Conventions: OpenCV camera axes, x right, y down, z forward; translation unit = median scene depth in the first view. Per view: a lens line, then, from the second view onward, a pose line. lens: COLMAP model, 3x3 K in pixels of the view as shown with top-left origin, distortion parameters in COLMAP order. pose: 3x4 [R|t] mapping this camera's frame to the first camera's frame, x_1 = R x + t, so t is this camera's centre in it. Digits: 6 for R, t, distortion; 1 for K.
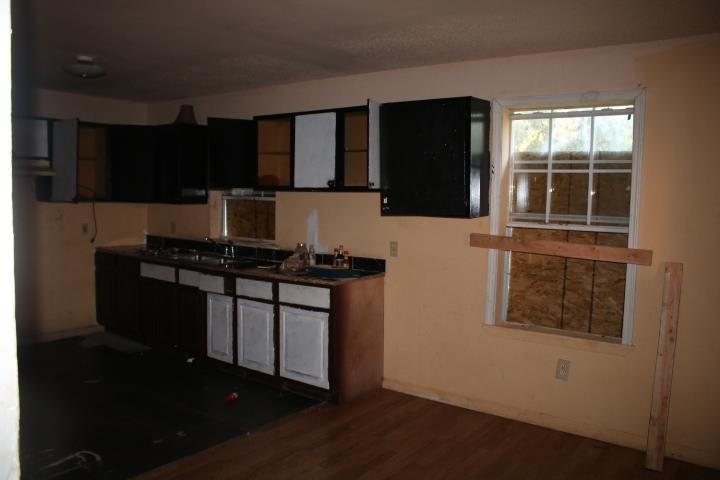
lens RADIAL K [[595.9, 0, 360.0], [0, 595.9, 240.0], [0, 0, 1]] dist [-0.150809, 0.116054]
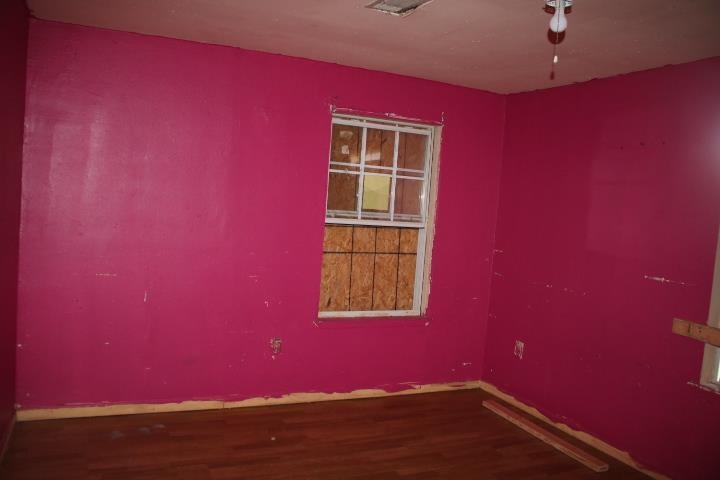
lens RADIAL K [[595.9, 0, 360.0], [0, 595.9, 240.0], [0, 0, 1]] dist [-0.150809, 0.116054]
pose [[0.480175, -0.050354, 0.875726, -0.632104], [0.003972, 0.998466, 0.055233, -0.048040], [-0.877164, -0.023043, 0.479638, 0.407239]]
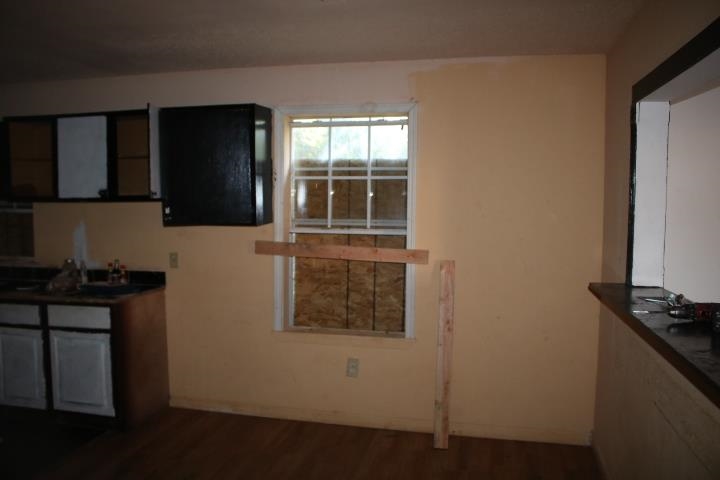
lens RADIAL K [[595.9, 0, 360.0], [0, 595.9, 240.0], [0, 0, 1]] dist [-0.150809, 0.116054]
pose [[0.913777, -0.040655, 0.404178, -0.051820], [0.043249, 0.999061, 0.002714, -0.007567], [-0.403908, 0.015001, 0.914677, 0.017434]]
